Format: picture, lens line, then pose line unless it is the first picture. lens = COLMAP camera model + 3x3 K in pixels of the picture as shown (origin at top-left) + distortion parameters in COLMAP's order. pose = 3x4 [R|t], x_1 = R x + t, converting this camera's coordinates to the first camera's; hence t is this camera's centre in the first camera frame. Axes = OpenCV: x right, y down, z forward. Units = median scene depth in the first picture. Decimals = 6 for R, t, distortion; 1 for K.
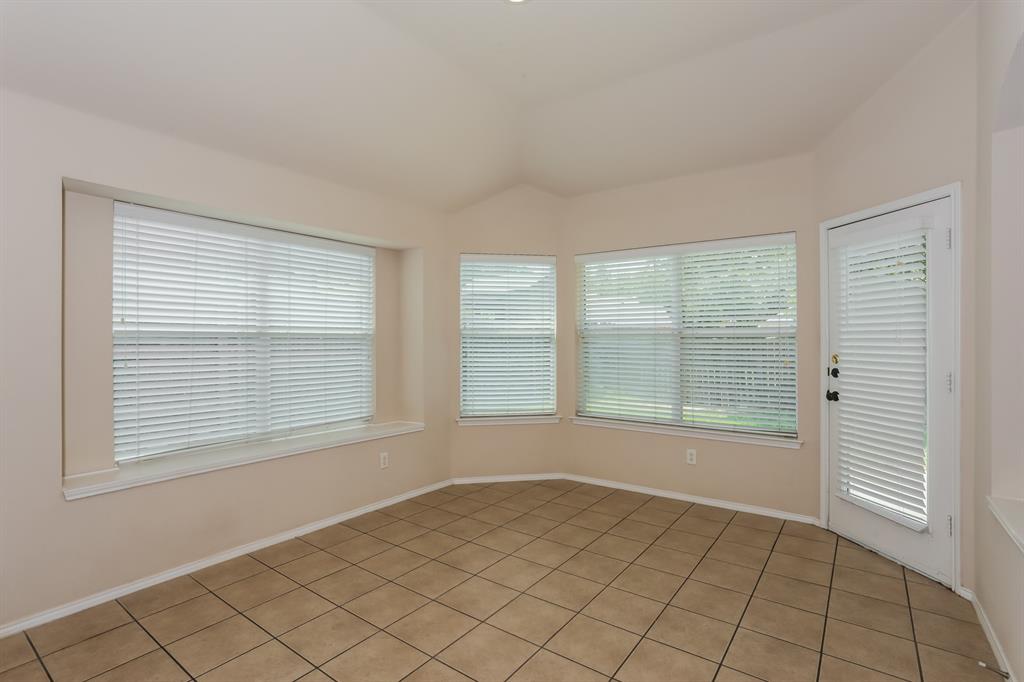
lens RADIAL K [[495.6, 0, 485.2], [0, 495.6, 339.7], [0, 0, 1]] dist [-0.048485, 0.012792]
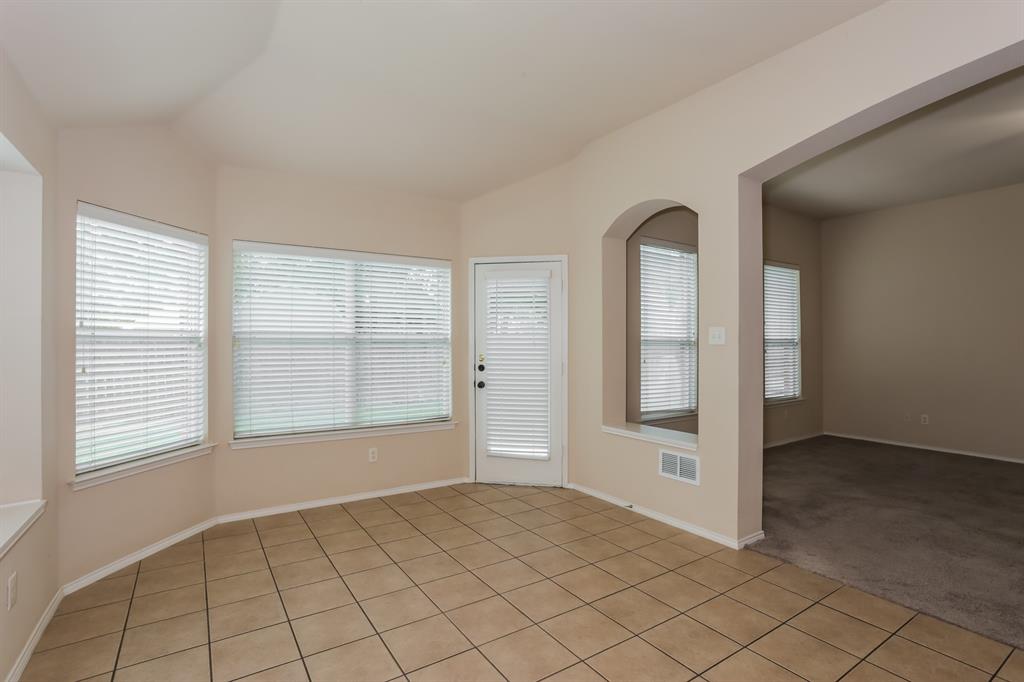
lens RADIAL K [[495.6, 0, 533.7], [0, 495.6, 339.6], [0, 0, 1]] dist [-0.048485, 0.012792]
pose [[0.307708, 0.007693, 0.951450, -0.539454], [0.001138, 0.999964, -0.008453, -0.000990], [-0.951480, 0.003684, 0.307689, 0.380518]]
